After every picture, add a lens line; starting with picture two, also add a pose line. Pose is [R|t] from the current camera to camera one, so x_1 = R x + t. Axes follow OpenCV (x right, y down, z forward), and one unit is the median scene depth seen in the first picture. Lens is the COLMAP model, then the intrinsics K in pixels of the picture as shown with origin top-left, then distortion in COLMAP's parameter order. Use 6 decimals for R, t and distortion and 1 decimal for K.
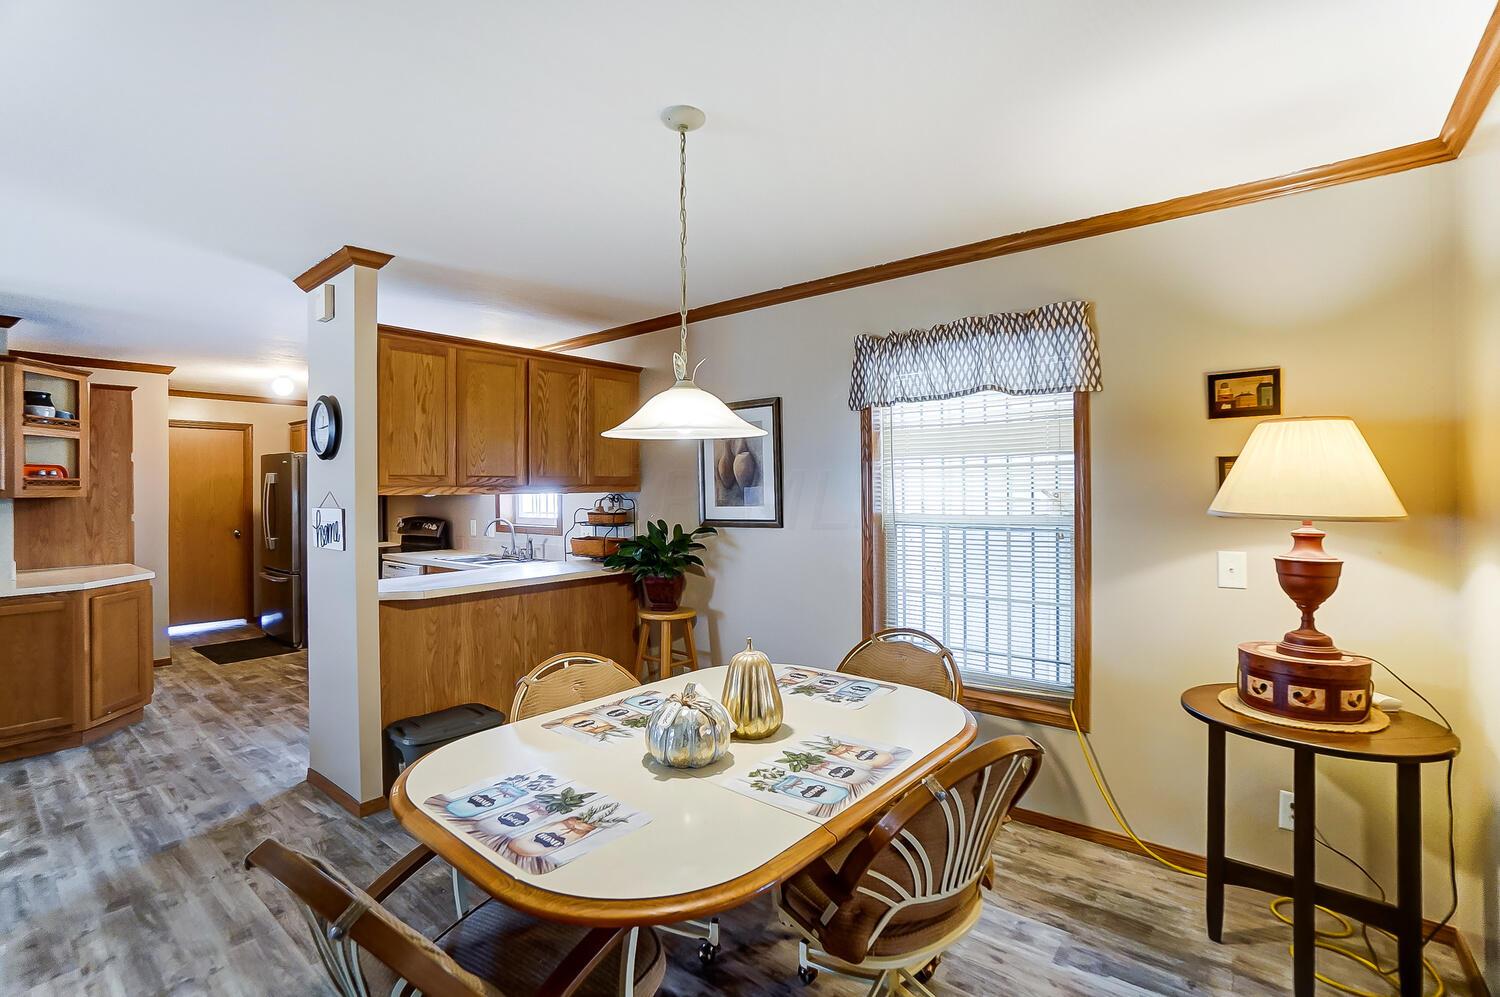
lens RADIAL K [[700.3, 0, 751.2], [0, 700.3, 486.2], [0, 0, 1]] dist [-0.004847, -0.000785]
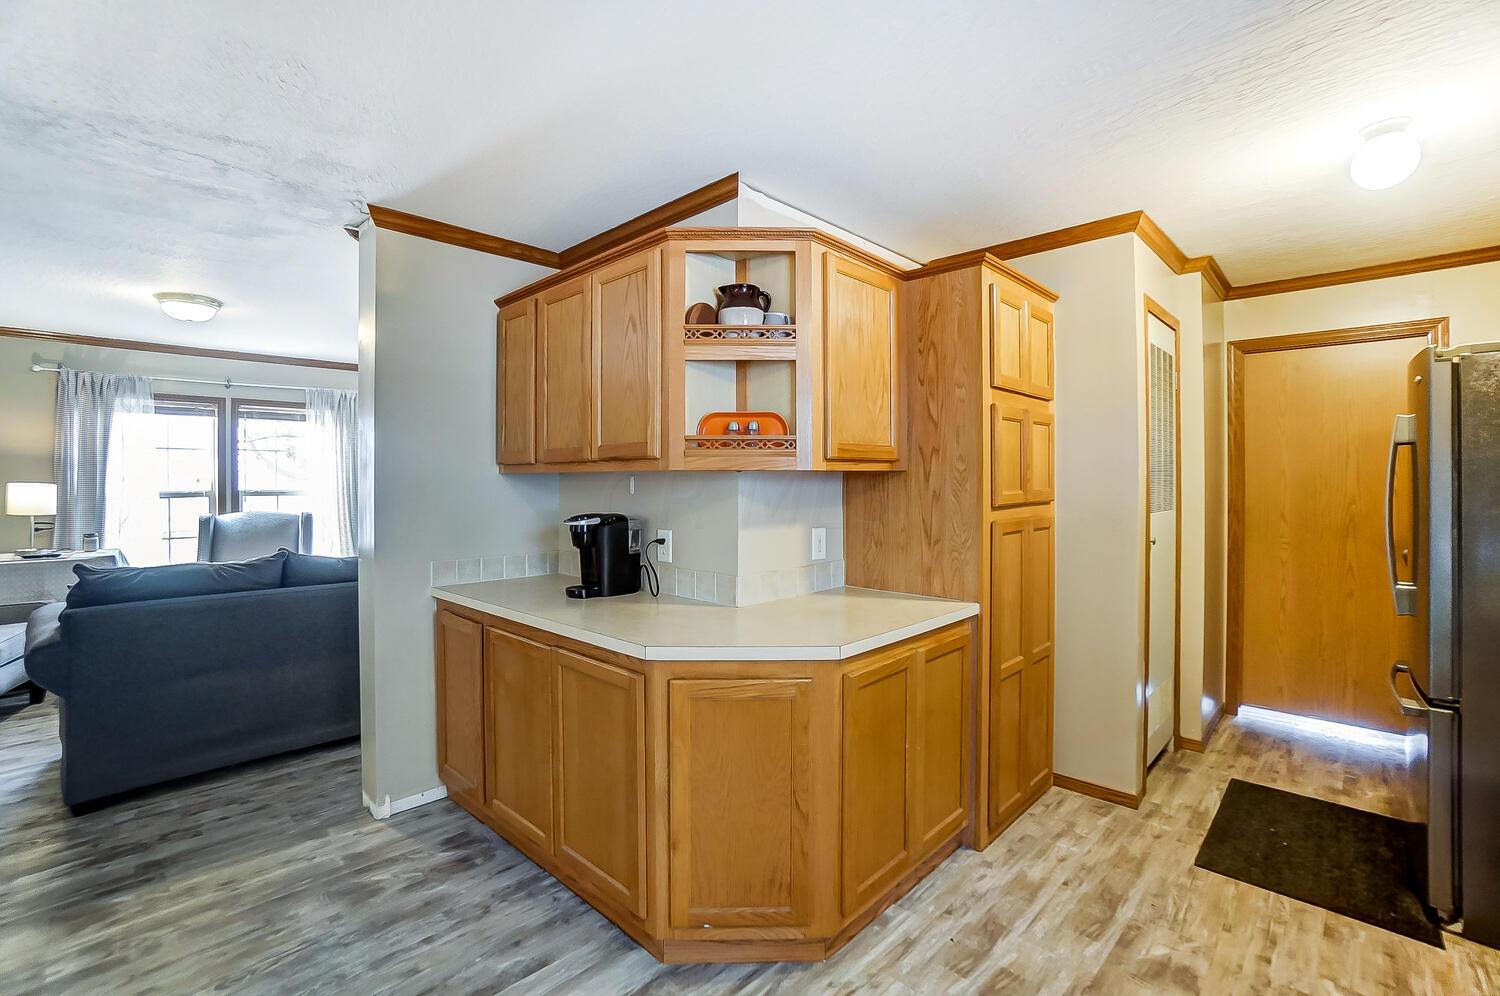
lens RADIAL K [[700.3, 0, 751.2], [0, 700.3, 485.7], [0, 0, 1]] dist [-0.004847, -0.000785]
pose [[-0.060829, 0.016021, -0.998020, -0.382289], [0.002888, 0.999870, 0.015875, 0.016832], [0.998144, -0.001917, -0.060868, 0.888112]]
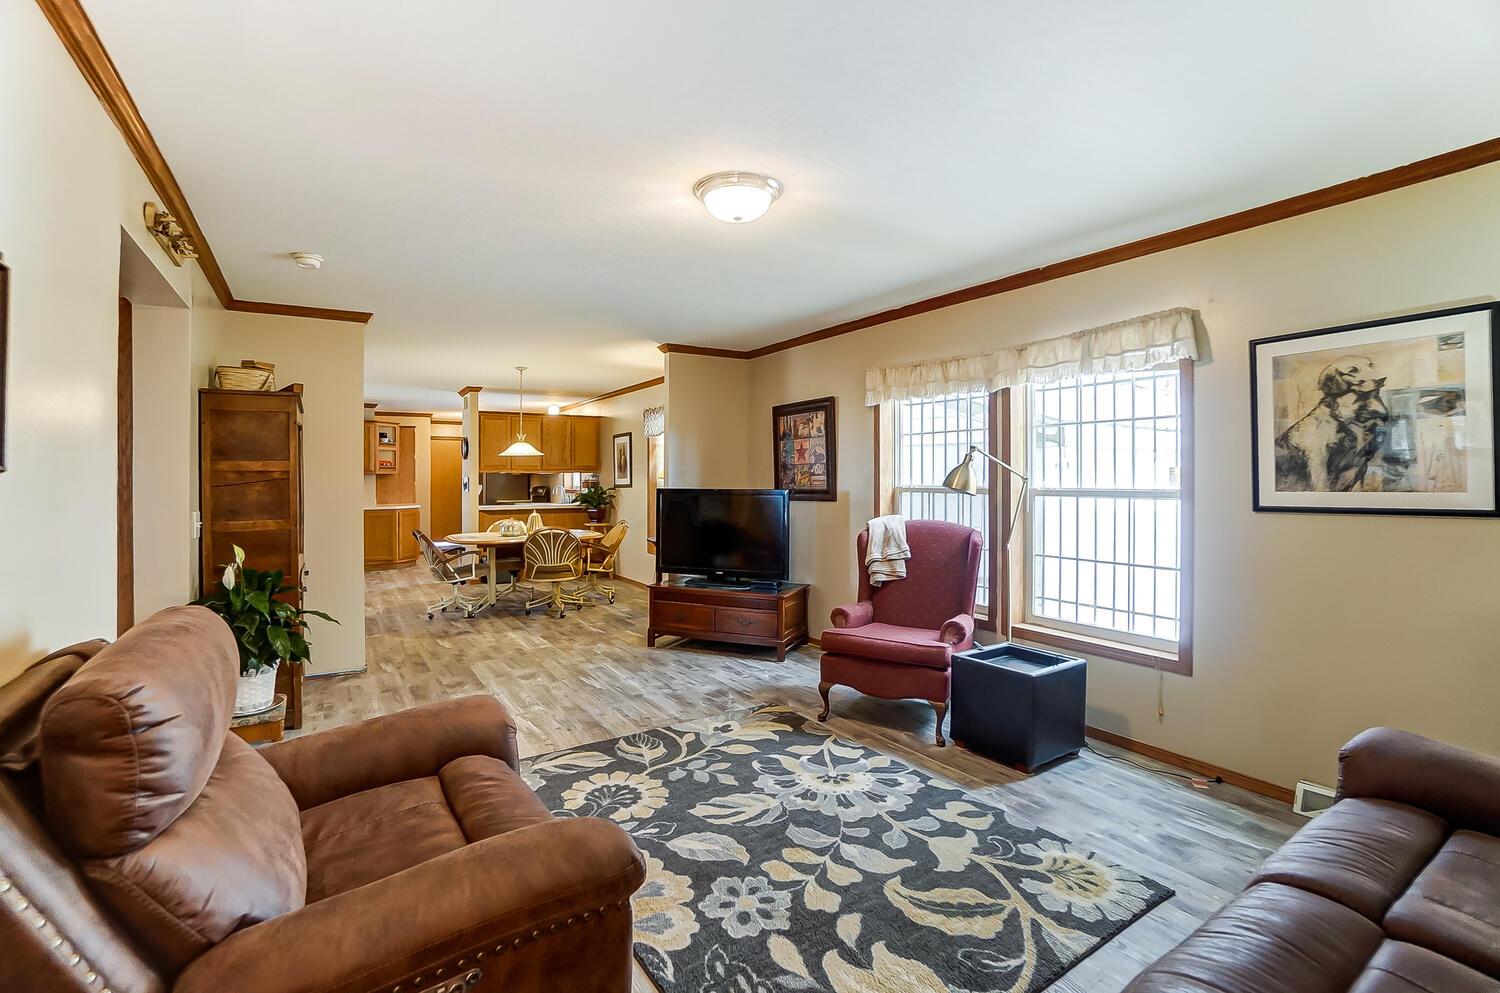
lens RADIAL K [[661.9, 0, 746.0], [0, 661.9, 489.6], [0, 0, 1]] dist [-0.076933, 0.030774]
pose [[0.959972, 0.014673, -0.279711, 1.080425], [-0.006674, 0.999542, 0.029527, -0.002199], [0.280016, -0.026479, 0.959630, -1.071084]]
